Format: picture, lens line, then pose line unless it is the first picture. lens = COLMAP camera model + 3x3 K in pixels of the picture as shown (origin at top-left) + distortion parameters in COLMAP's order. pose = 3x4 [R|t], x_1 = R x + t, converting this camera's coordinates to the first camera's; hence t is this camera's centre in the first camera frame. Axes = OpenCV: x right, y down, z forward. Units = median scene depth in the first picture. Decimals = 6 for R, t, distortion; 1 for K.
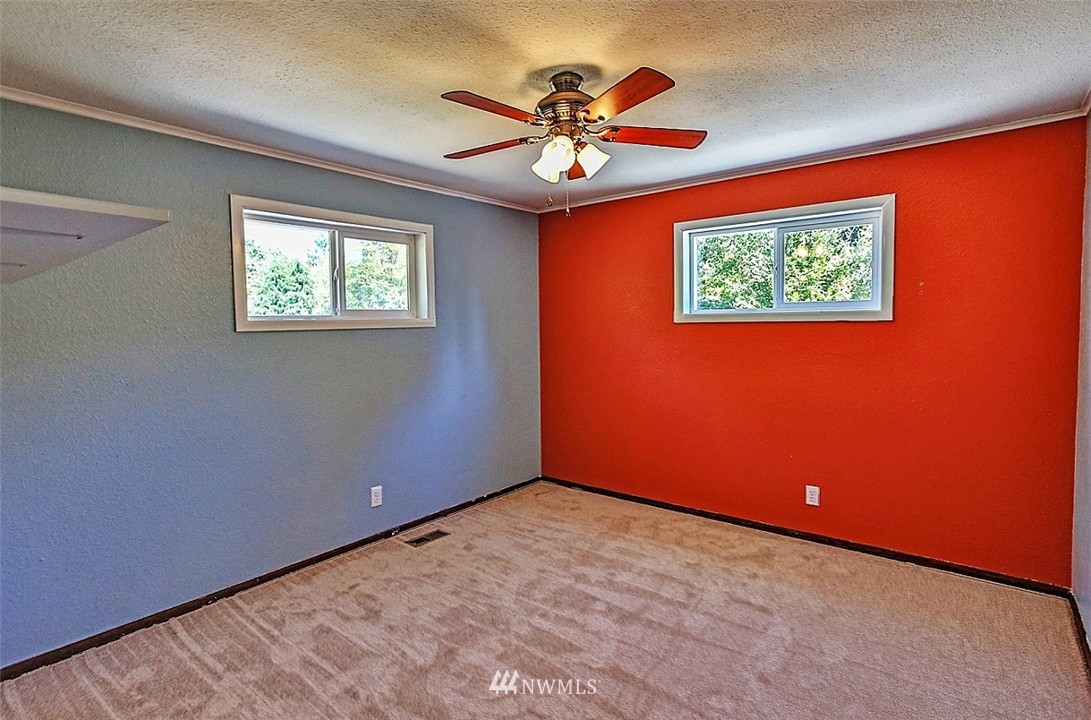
lens RADIAL K [[533.8, 0, 542.9], [0, 533.8, 353.4], [0, 0, 1]] dist [-0.051234, 0.036113]
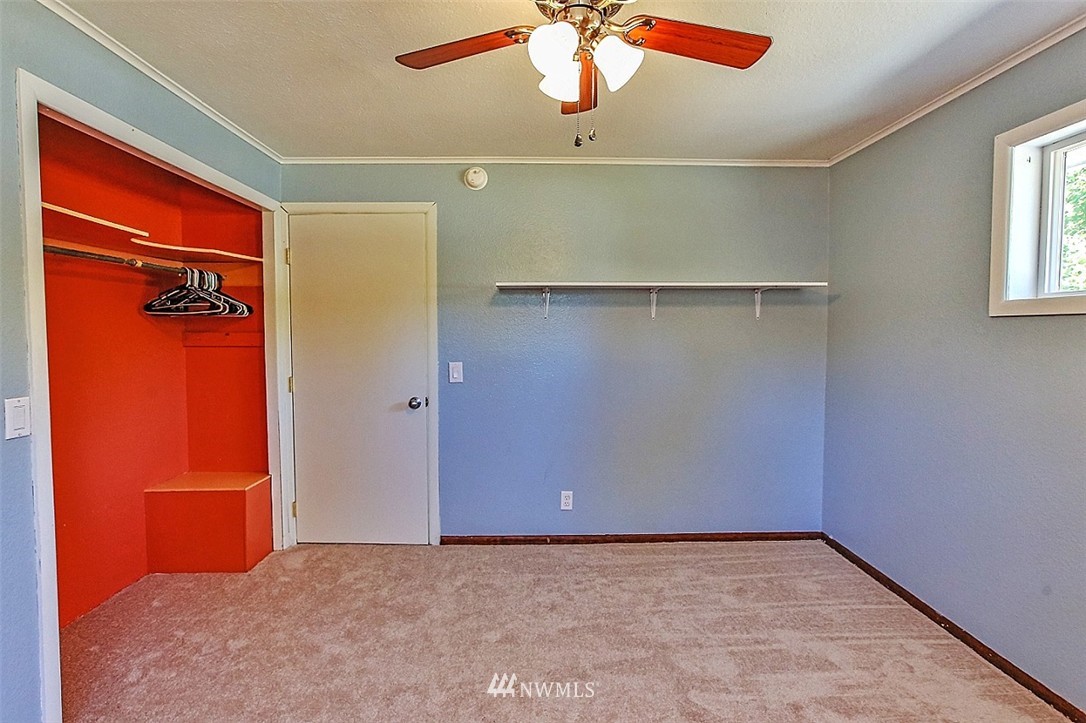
lens RADIAL K [[517.9, 0, 541.4], [0, 517.9, 350.7], [0, 0, 1]] dist [-0.029602, 0.019687]
pose [[-0.763992, 0.042488, -0.643825, 0.477613], [-0.023552, 0.995328, 0.093633, -0.067521], [0.644795, 0.086698, -0.759422, 1.315315]]
